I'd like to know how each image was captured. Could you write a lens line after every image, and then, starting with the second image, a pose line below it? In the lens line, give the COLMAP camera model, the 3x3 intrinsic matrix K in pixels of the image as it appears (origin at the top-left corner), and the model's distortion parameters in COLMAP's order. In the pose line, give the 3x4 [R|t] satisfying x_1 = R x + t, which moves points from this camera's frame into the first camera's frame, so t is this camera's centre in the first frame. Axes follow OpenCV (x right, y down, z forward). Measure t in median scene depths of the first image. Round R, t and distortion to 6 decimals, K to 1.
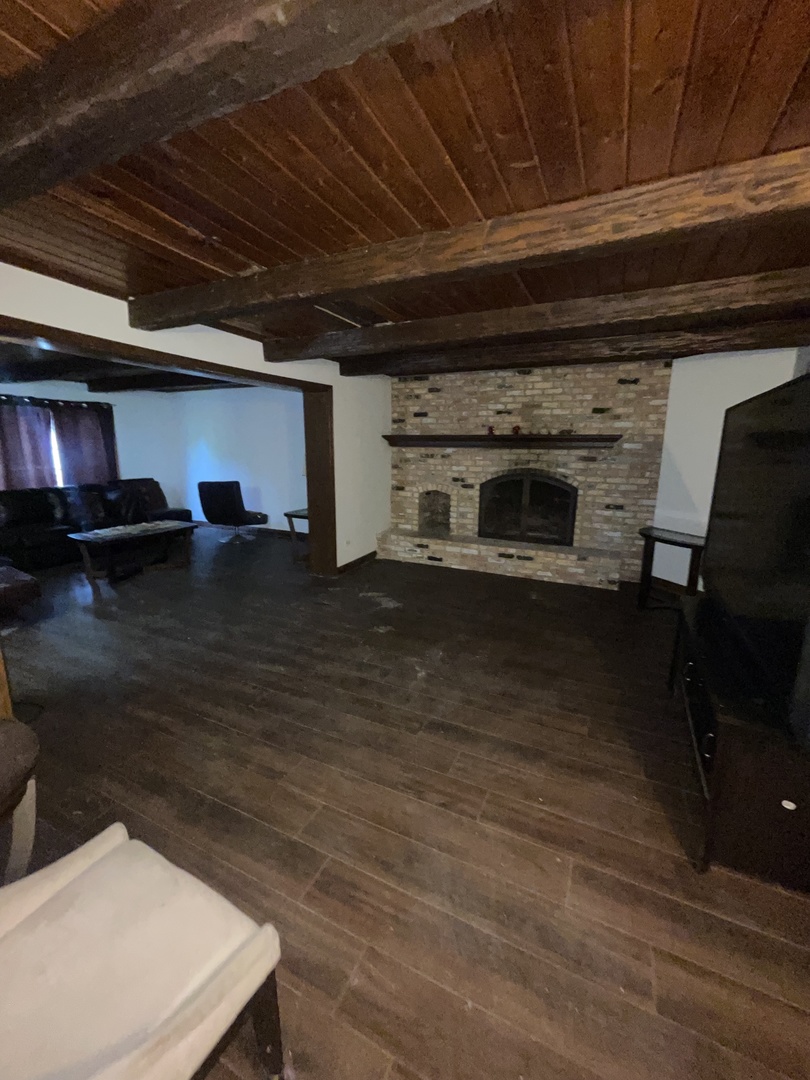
lens RADIAL K [[438.6, 0, 408.3], [0, 438.6, 536.8], [0, 0, 1]] dist [0.000087, -0.000893]
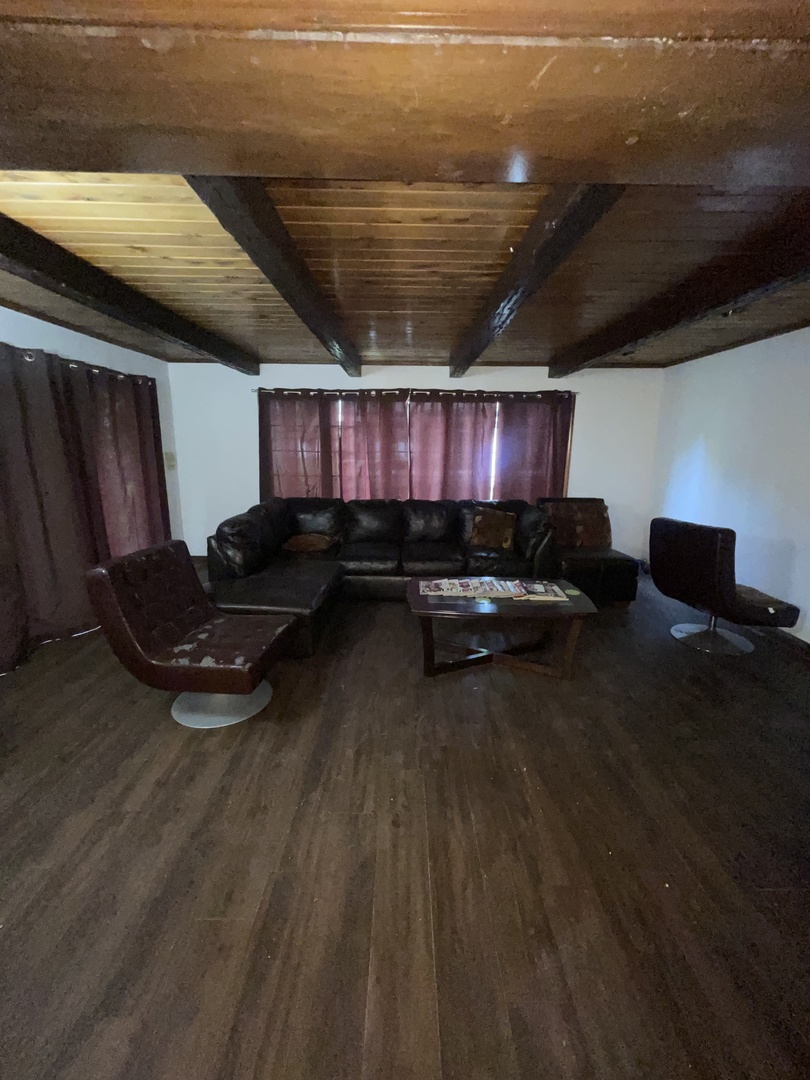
lens RADIAL K [[438.6, 0, 408.3], [0, 438.6, 536.8], [0, 0, 1]] dist [0.000087, -0.000893]
pose [[0.434249, 0.182567, -0.882098, -0.124875], [-0.185093, 0.976435, 0.110973, -0.103829], [0.881571, 0.115080, 0.457808, 0.473117]]
